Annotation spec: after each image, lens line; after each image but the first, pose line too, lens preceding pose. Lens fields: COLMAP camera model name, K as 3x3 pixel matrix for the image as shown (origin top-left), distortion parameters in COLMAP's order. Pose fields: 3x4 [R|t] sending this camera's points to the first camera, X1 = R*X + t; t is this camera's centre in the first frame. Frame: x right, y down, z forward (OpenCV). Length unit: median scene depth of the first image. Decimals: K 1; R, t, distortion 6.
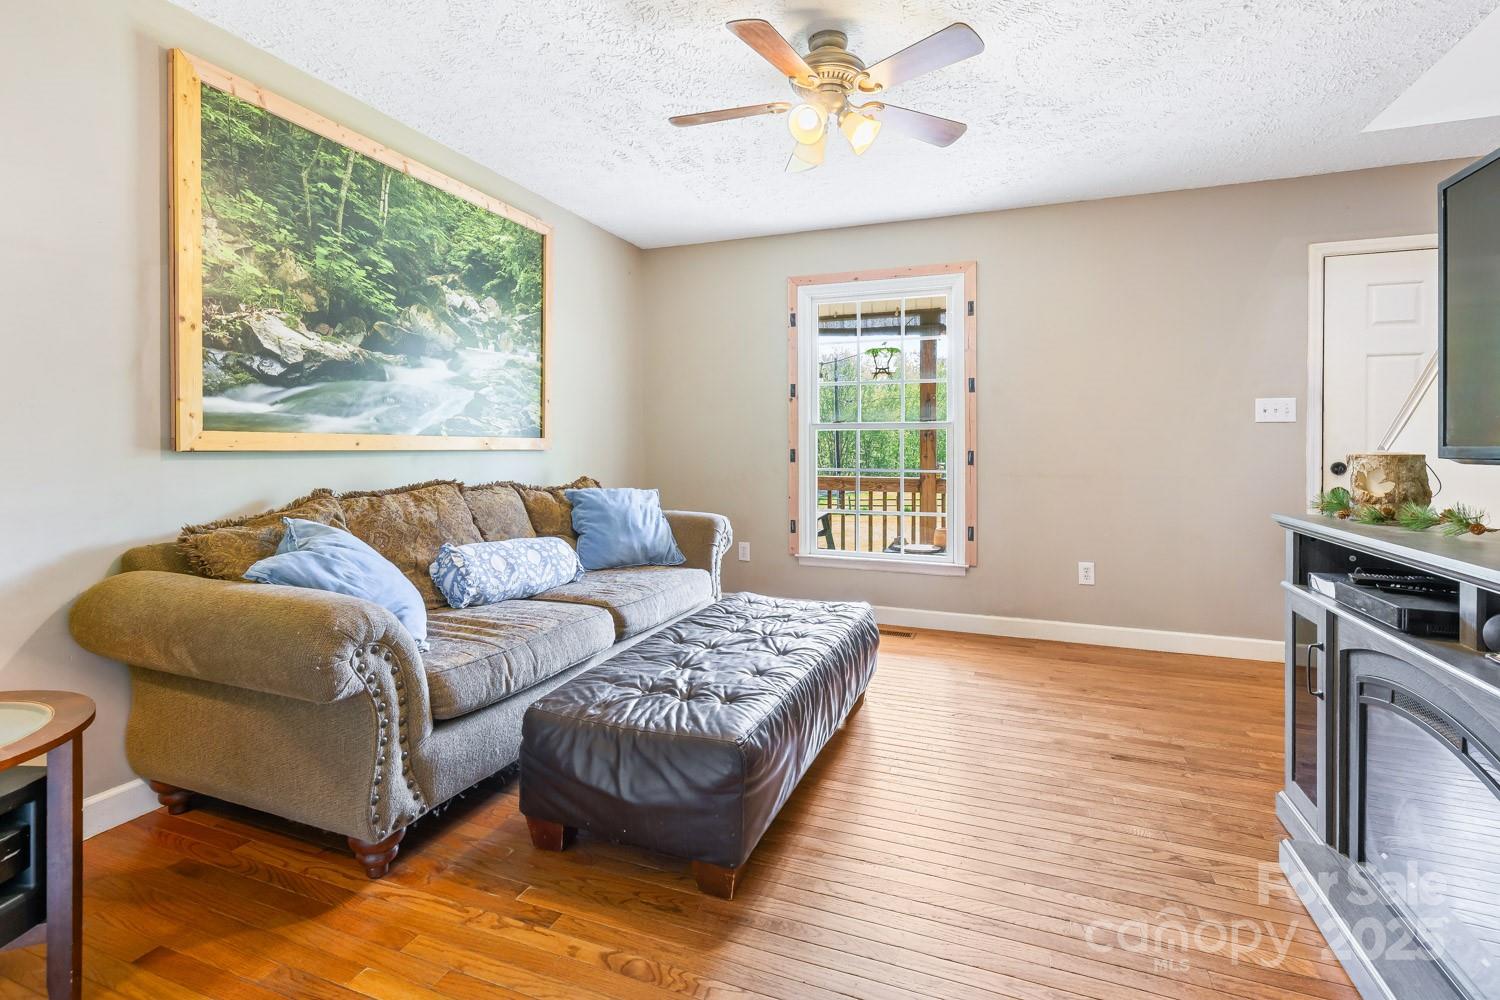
lens RADIAL K [[687.9, 0, 773.7], [0, 687.9, 440.6], [0, 0, 1]] dist [-0.001795, -0.000565]
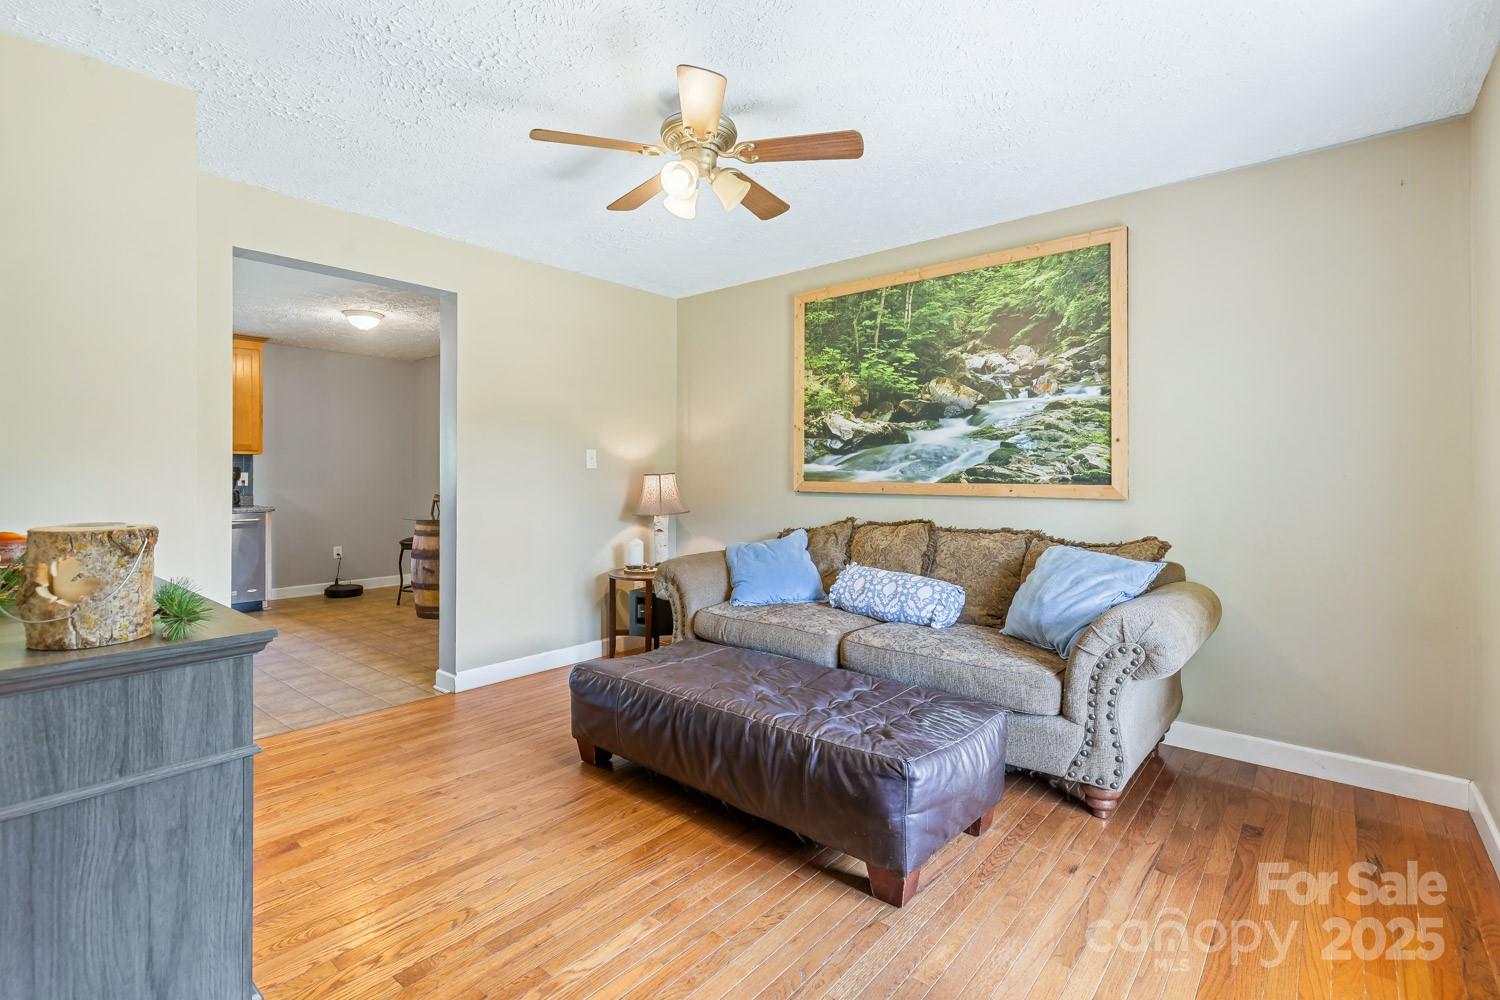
lens RADIAL K [[687.9, 0, 750.4], [0, 687.9, 489.3], [0, 0, 1]] dist [-0.001795, -0.000565]
pose [[-0.352366, 0.003690, -0.935855, 0.815949], [-0.005235, 0.999969, 0.005914, -0.001804], [0.935848, 0.006982, -0.352336, 1.193465]]
